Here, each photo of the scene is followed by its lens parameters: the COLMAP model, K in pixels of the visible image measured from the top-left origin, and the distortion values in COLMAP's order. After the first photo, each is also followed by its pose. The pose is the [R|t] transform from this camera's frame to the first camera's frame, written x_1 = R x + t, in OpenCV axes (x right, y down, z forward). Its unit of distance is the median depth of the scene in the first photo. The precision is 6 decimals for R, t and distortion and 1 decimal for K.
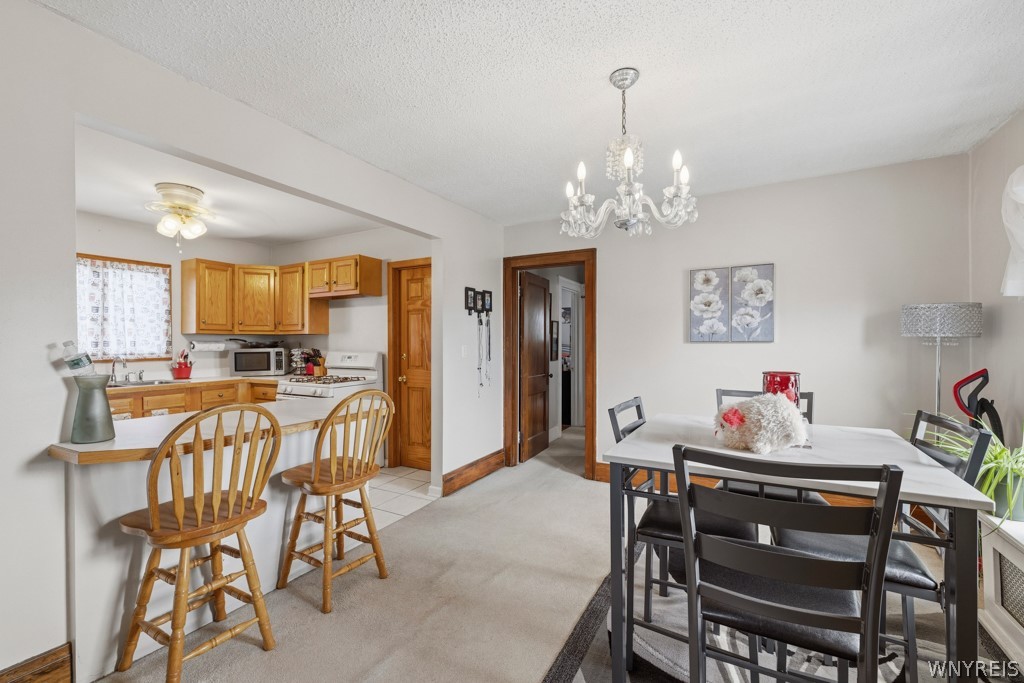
lens RADIAL K [[436.7, 0, 514.2], [0, 436.7, 355.2], [0, 0, 1]] dist [0.000441, -0.000126]
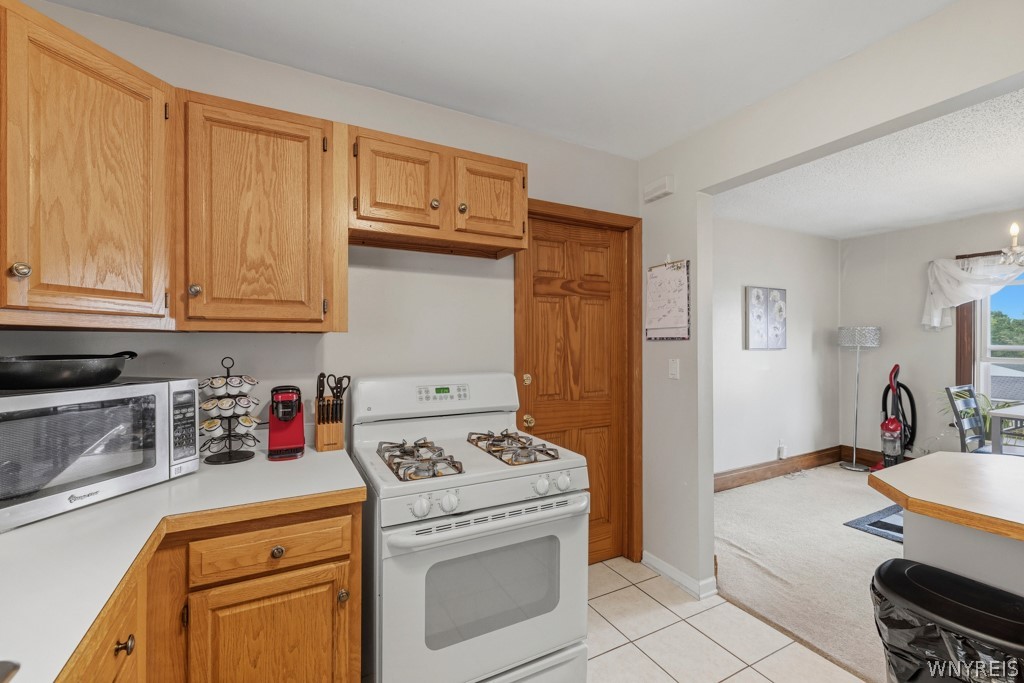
lens RADIAL K [[436.7, 0, 506.6], [0, 436.7, 348.5], [0, 0, 1]] dist [0.000441, -0.000126]
pose [[0.541834, -0.006964, 0.840457, -0.736283], [0.024318, 0.999677, -0.007394, -0.031851], [-0.840134, 0.024445, 0.541828, 0.750025]]
